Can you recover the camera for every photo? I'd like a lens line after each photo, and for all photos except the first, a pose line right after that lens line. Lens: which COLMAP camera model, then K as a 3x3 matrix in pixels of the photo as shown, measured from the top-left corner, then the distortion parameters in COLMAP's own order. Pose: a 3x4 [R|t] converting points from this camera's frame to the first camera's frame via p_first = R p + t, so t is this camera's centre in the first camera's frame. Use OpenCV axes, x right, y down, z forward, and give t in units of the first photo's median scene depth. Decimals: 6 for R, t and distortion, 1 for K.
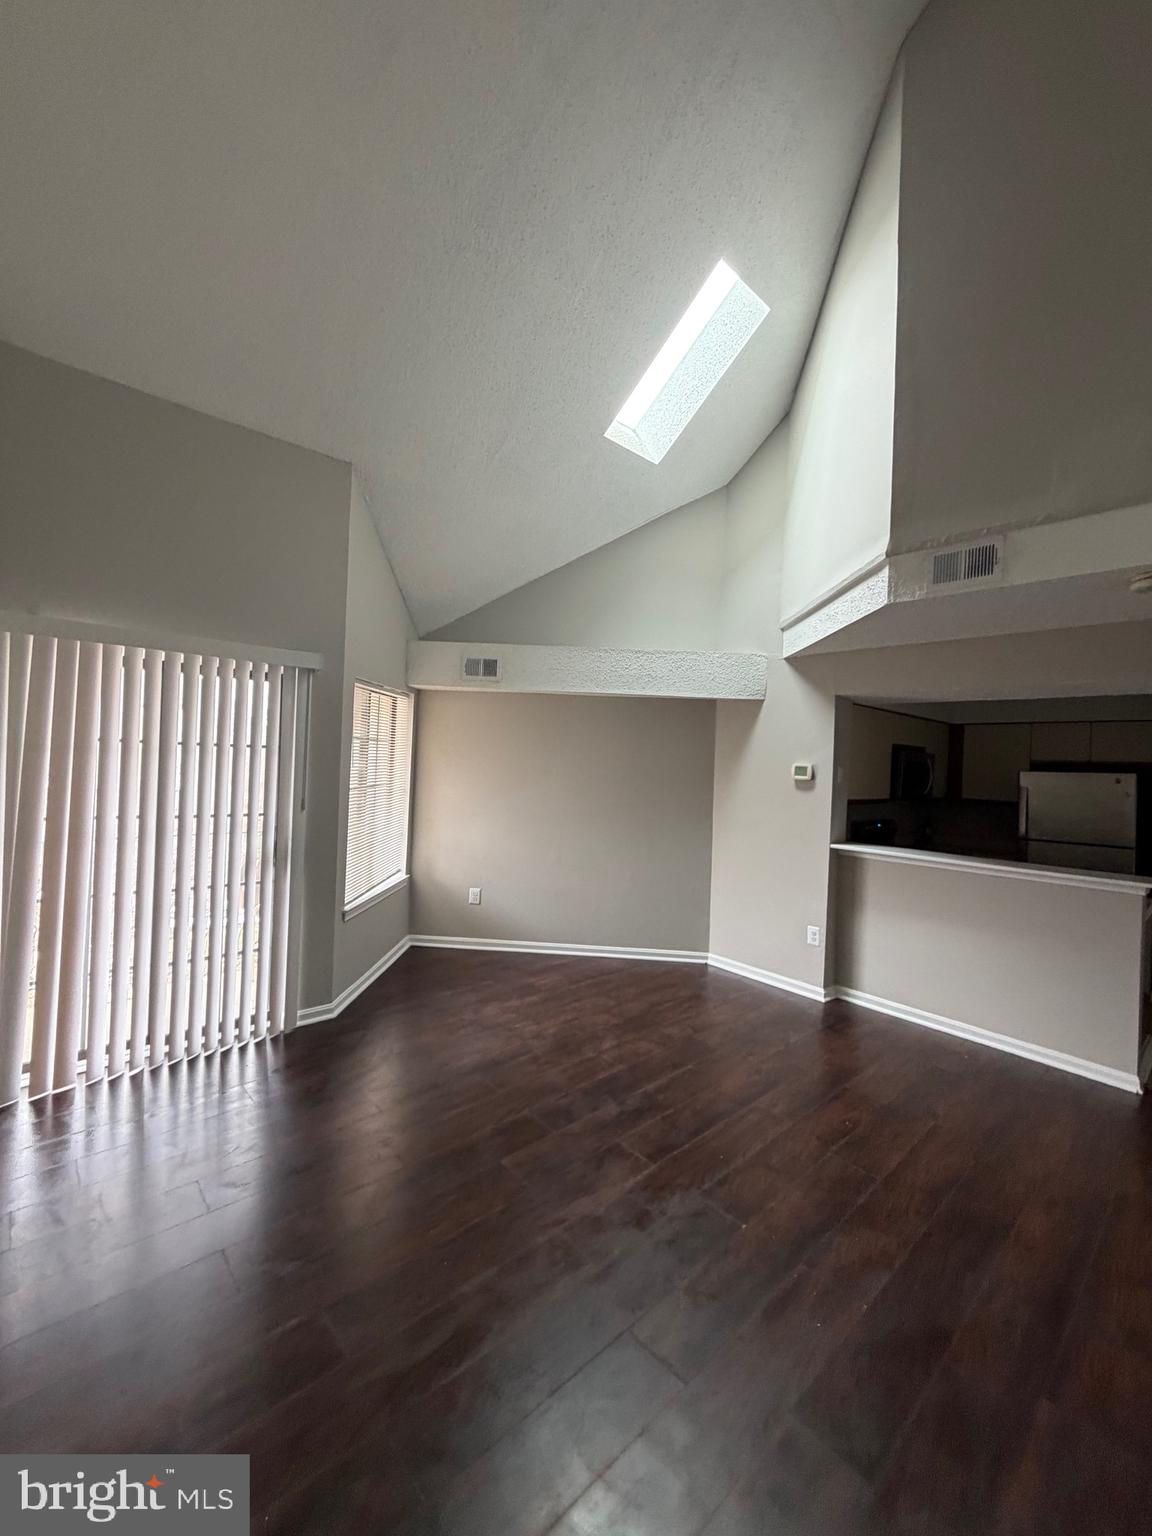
lens RADIAL K [[613.3, 0, 577.1], [0, 613.3, 763.9], [0, 0, 1]] dist [0.001660, -0.000986]
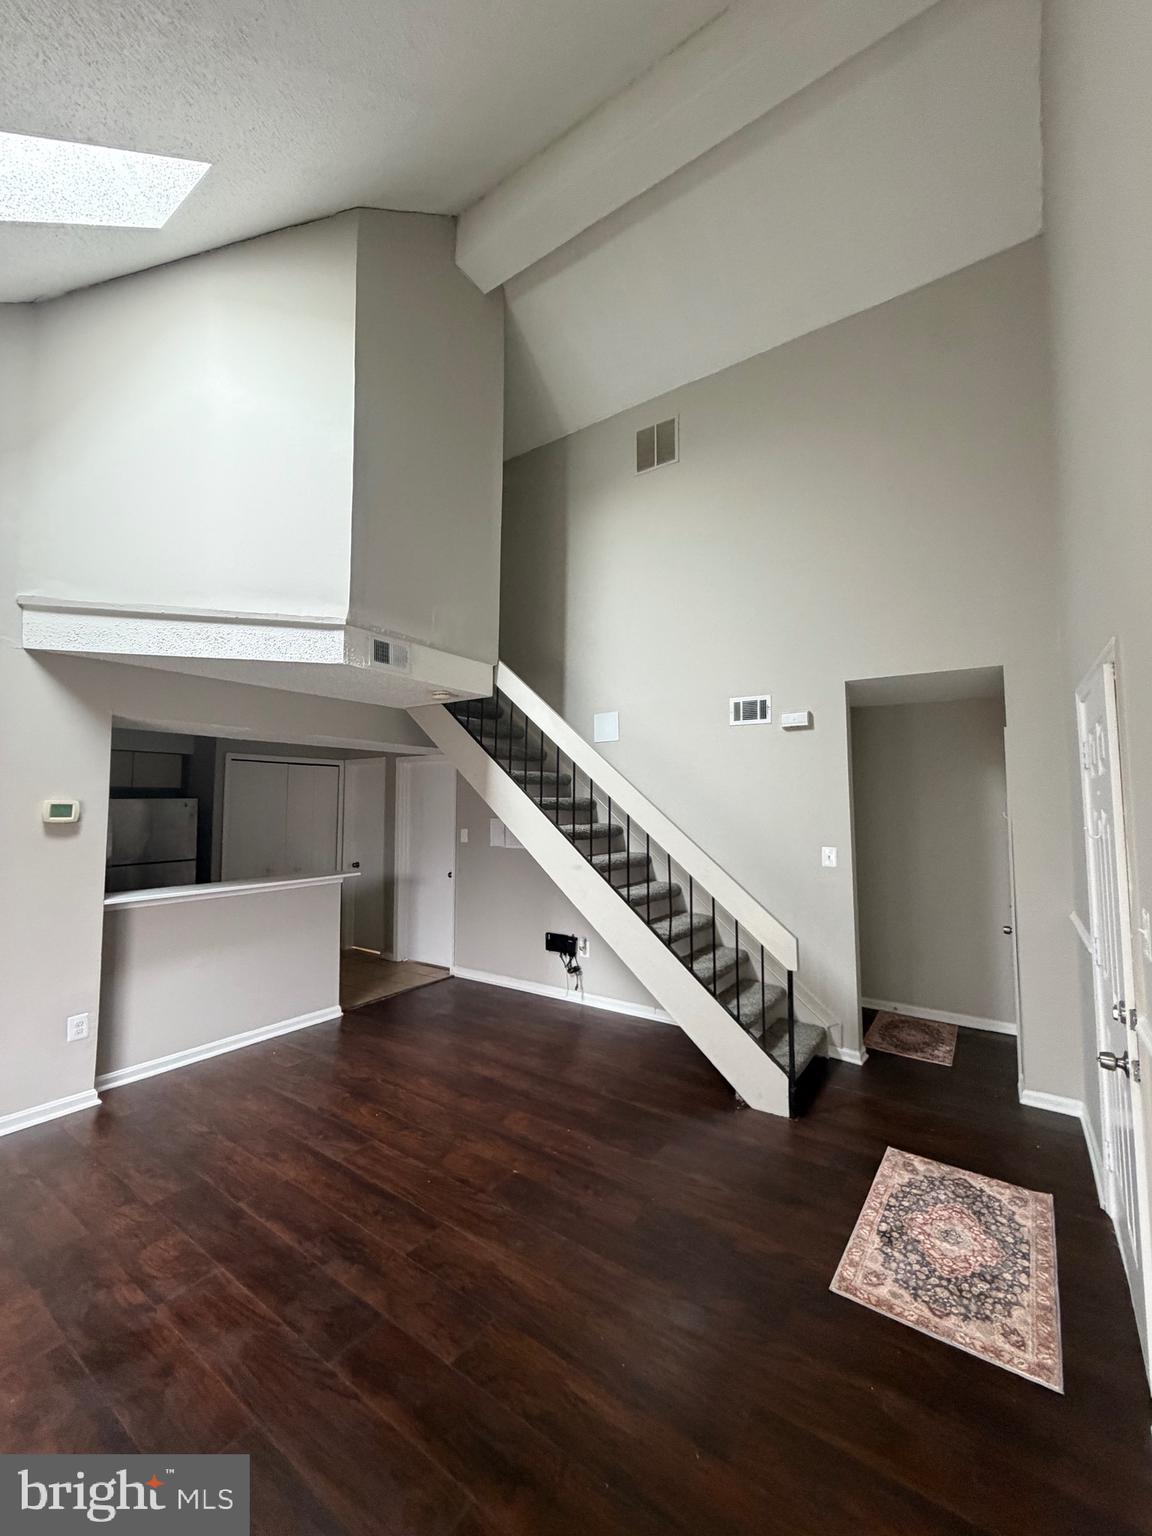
lens RADIAL K [[613.3, 0, 576.2], [0, 613.3, 764.6], [0, 0, 1]] dist [0.001660, -0.000986]
pose [[-0.224712, 0.021937, 0.974178, -0.527956], [-0.009558, 0.999649, -0.024715, -0.033520], [-0.974378, -0.014864, -0.224424, 0.606761]]
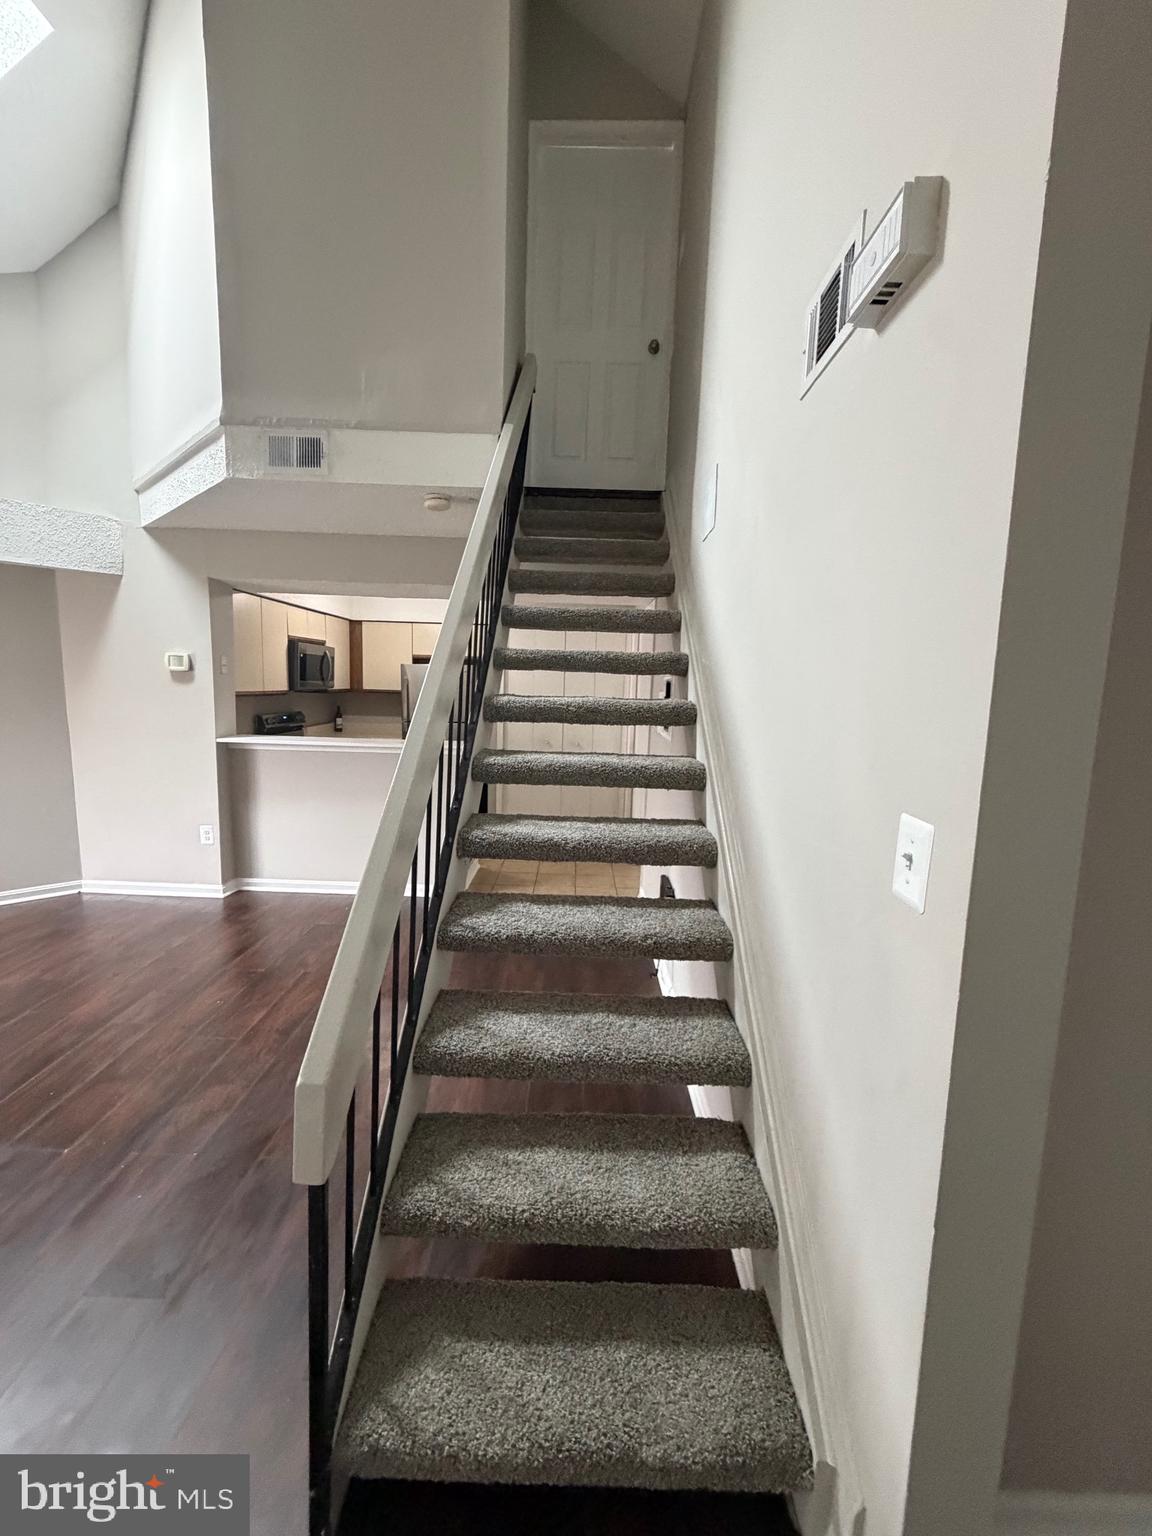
lens RADIAL K [[613.3, 0, 577.5], [0, 613.3, 764.6], [0, 0, 1]] dist [0.001660, -0.000986]
pose [[0.676310, -0.114824, 0.727613, 0.097015], [-0.004443, 0.987122, 0.159907, 0.016477], [-0.736604, -0.111380, 0.667090, -0.059021]]
